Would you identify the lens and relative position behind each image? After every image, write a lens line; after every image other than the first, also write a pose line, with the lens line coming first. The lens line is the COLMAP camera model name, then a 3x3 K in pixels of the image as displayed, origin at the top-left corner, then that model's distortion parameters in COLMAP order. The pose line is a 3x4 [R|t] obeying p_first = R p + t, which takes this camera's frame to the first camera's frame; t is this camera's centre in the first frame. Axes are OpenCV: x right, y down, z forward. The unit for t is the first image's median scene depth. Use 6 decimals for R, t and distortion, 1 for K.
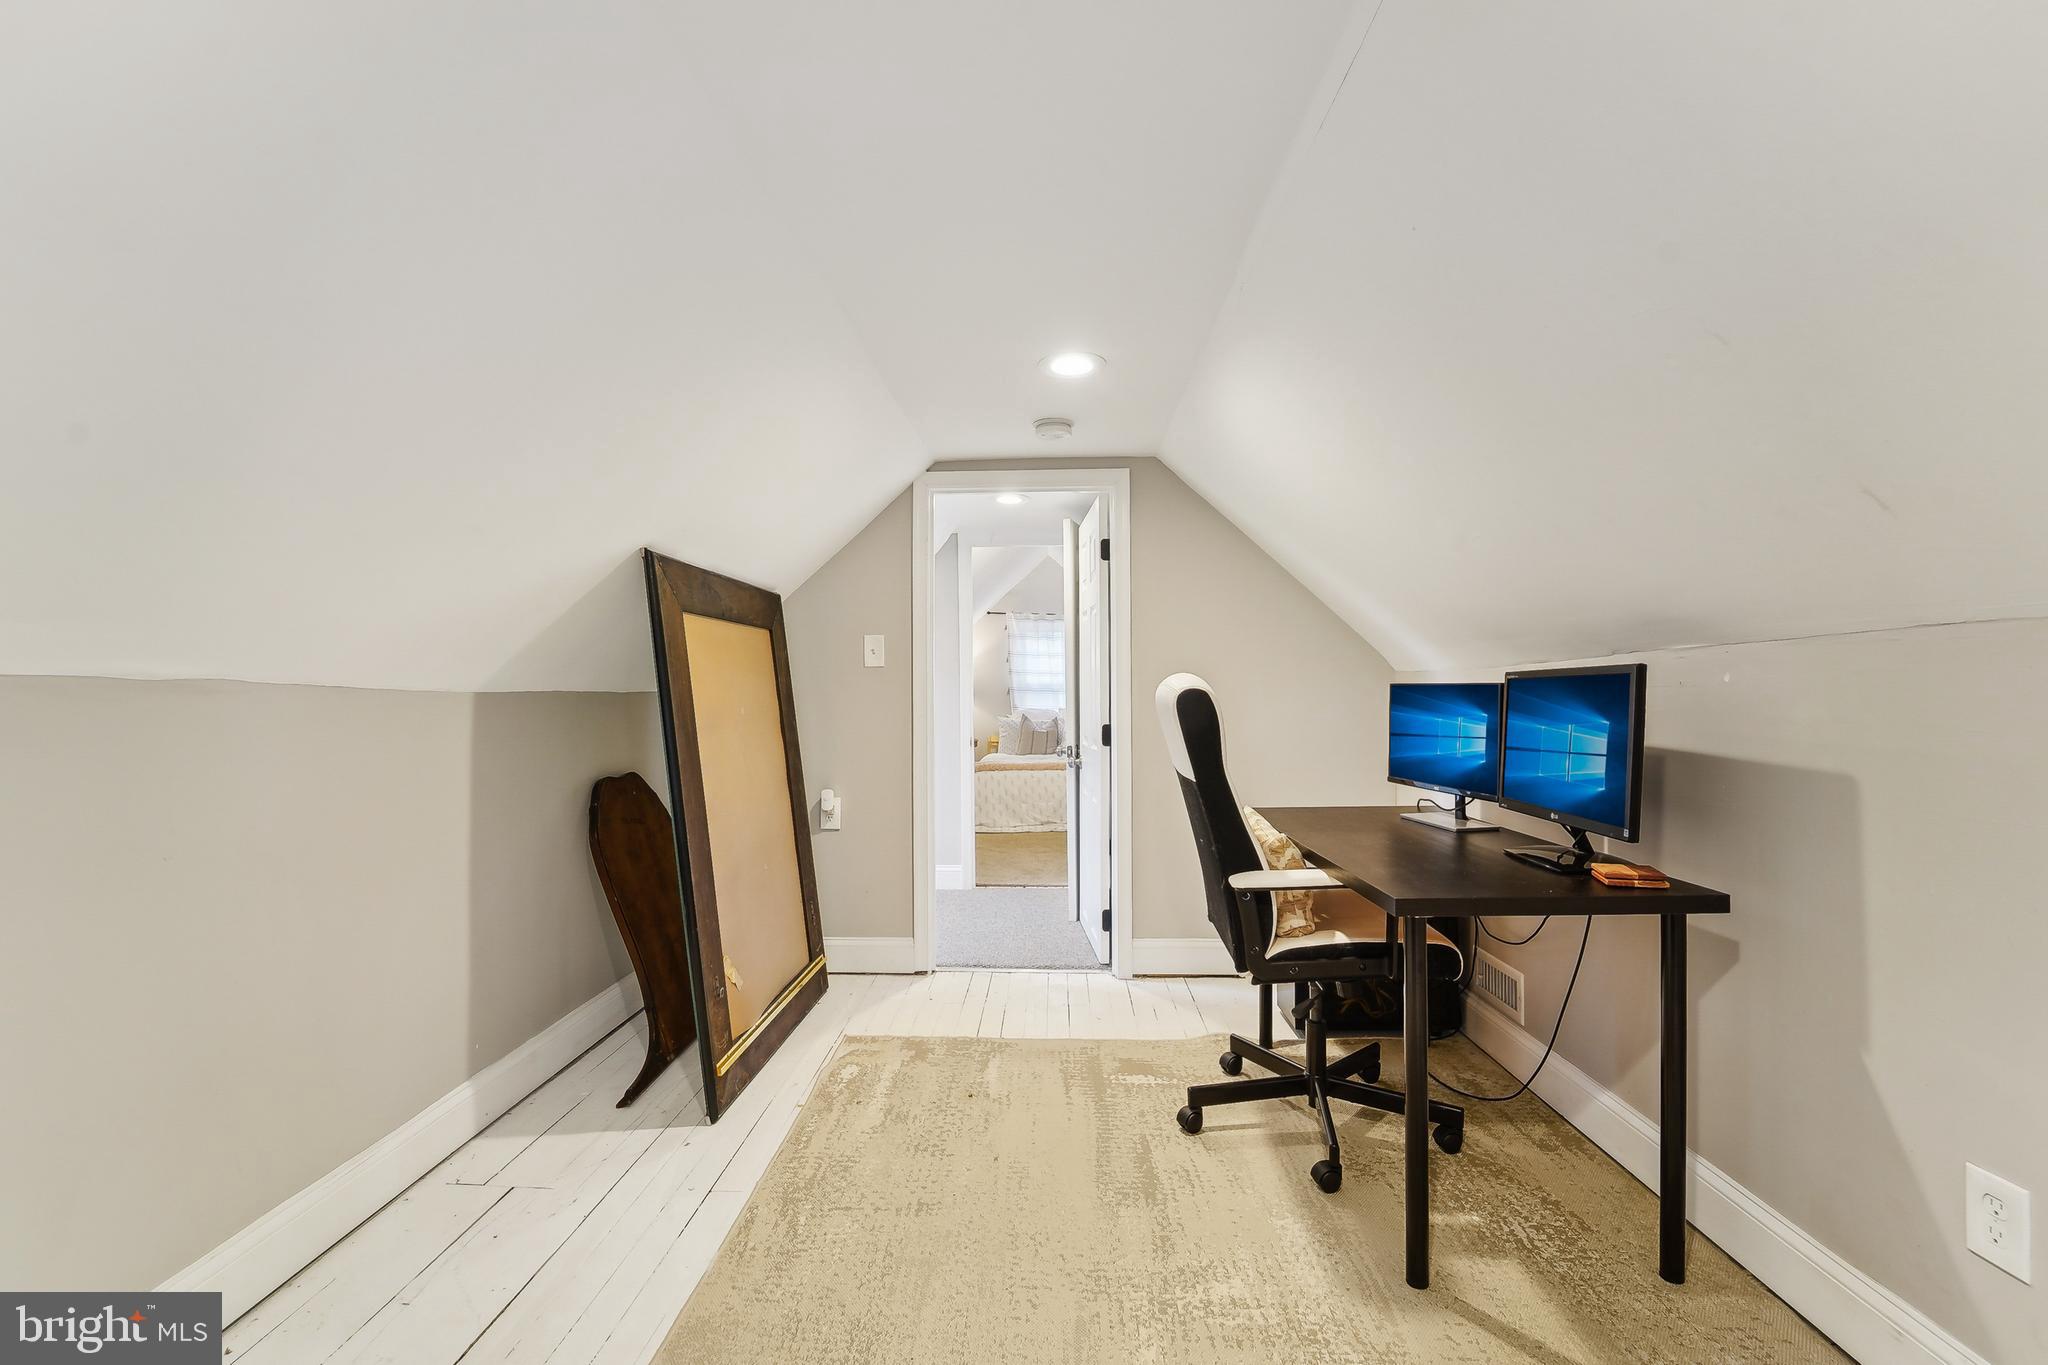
lens RADIAL K [[866.9, 0, 1050.9], [0, 866.9, 677.4], [0, 0, 1]] dist [-0.001659, -0.000439]
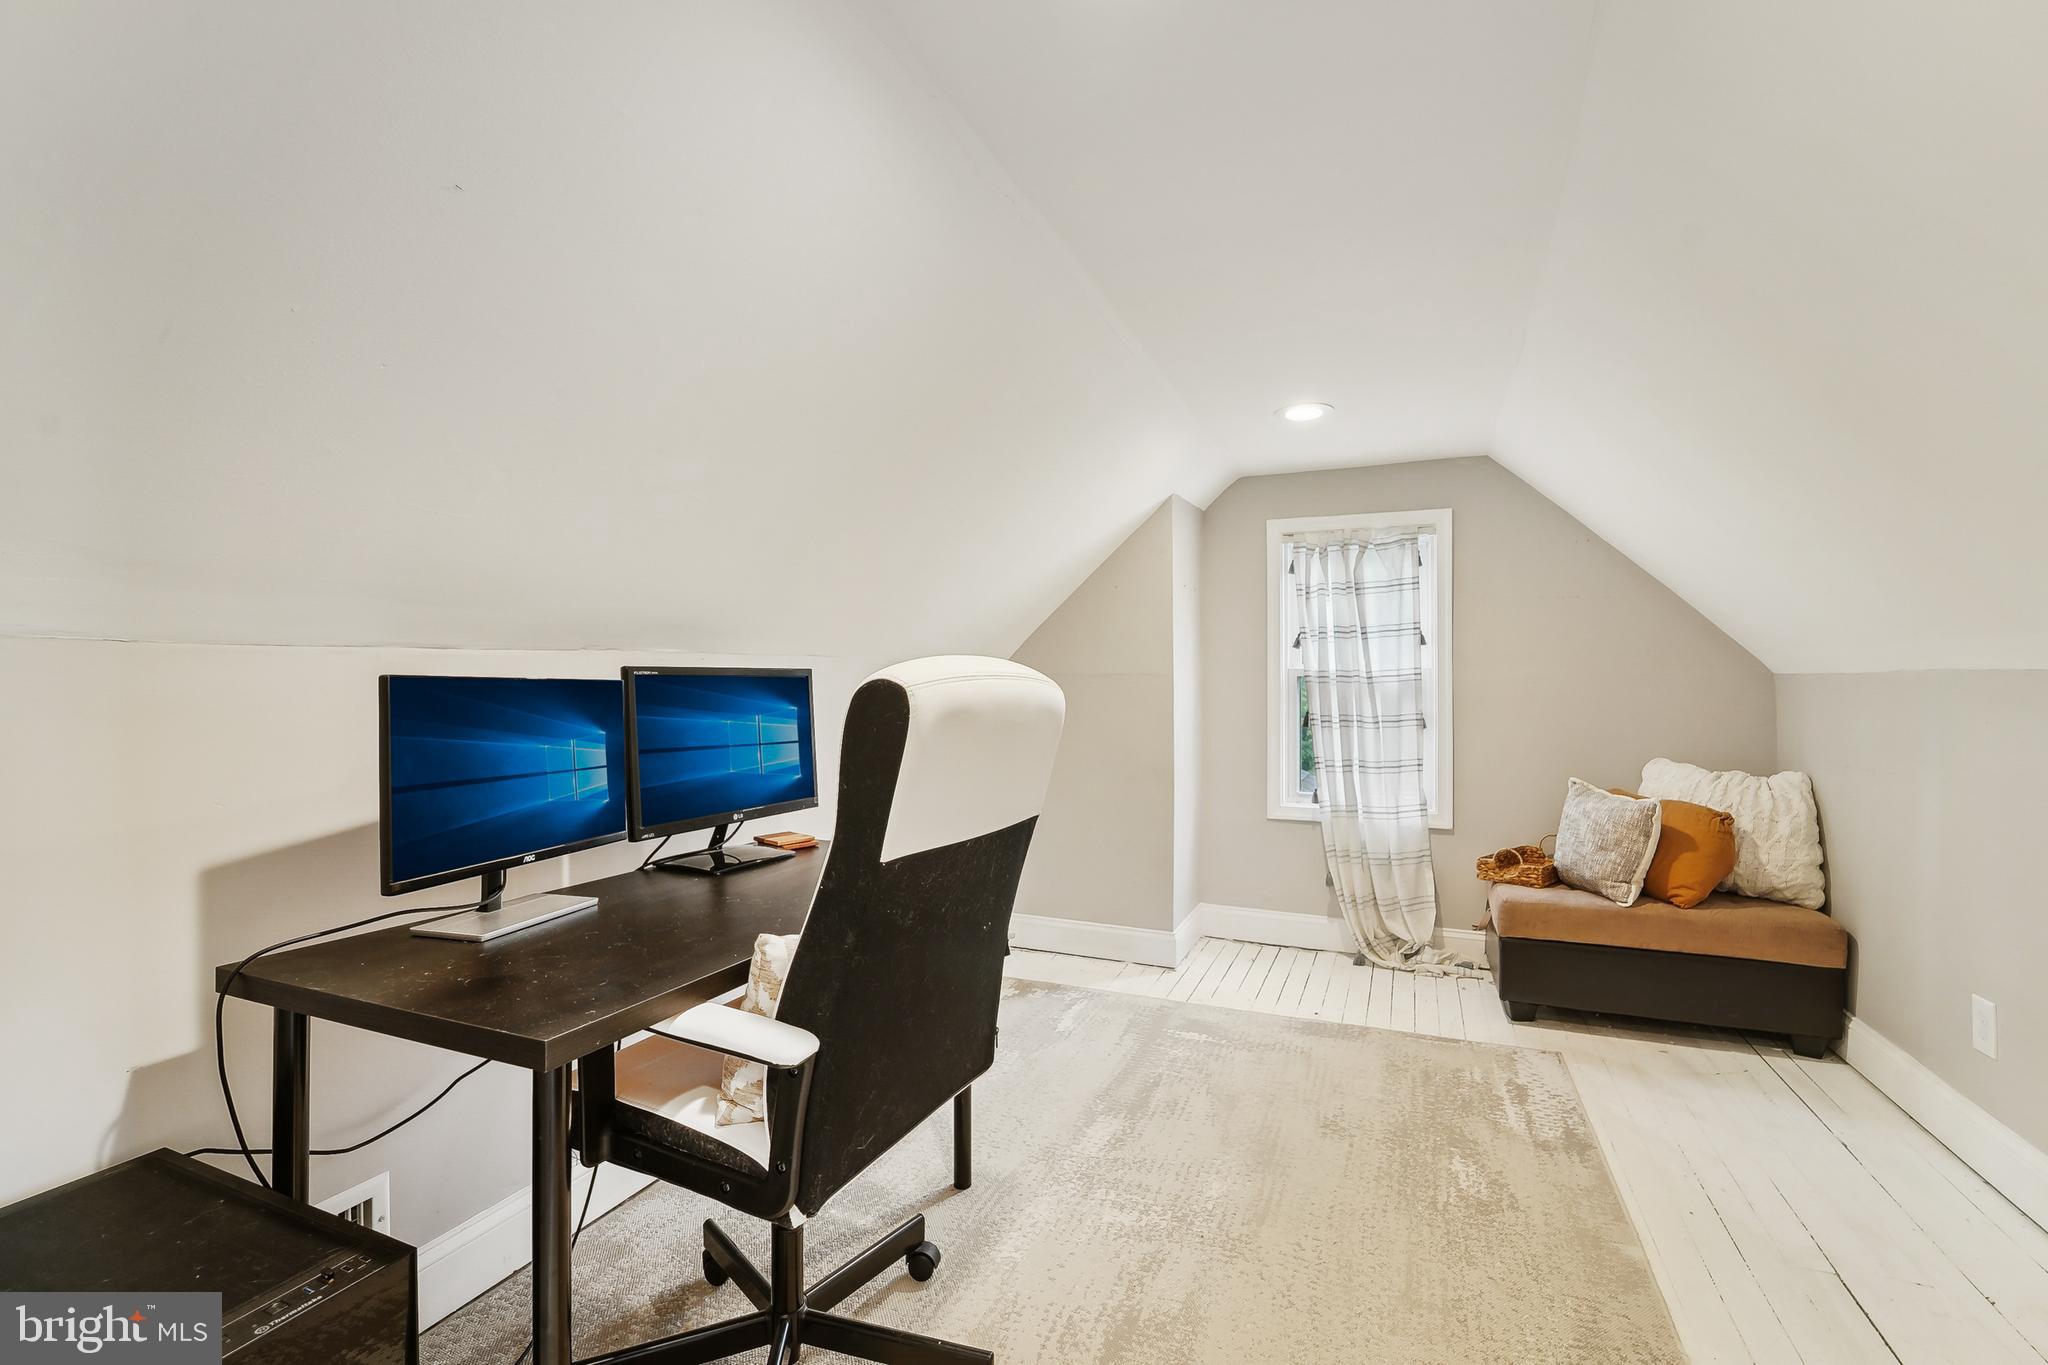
lens RADIAL K [[866.9, 0, 1050.9], [0, 866.9, 677.4], [0, 0, 1]] dist [-0.001659, -0.000439]
pose [[-0.923176, 0.005205, 0.384343, -0.129663], [0.007550, 0.999961, 0.004591, -0.001280], [-0.384304, 0.007140, -0.923179, 1.777950]]
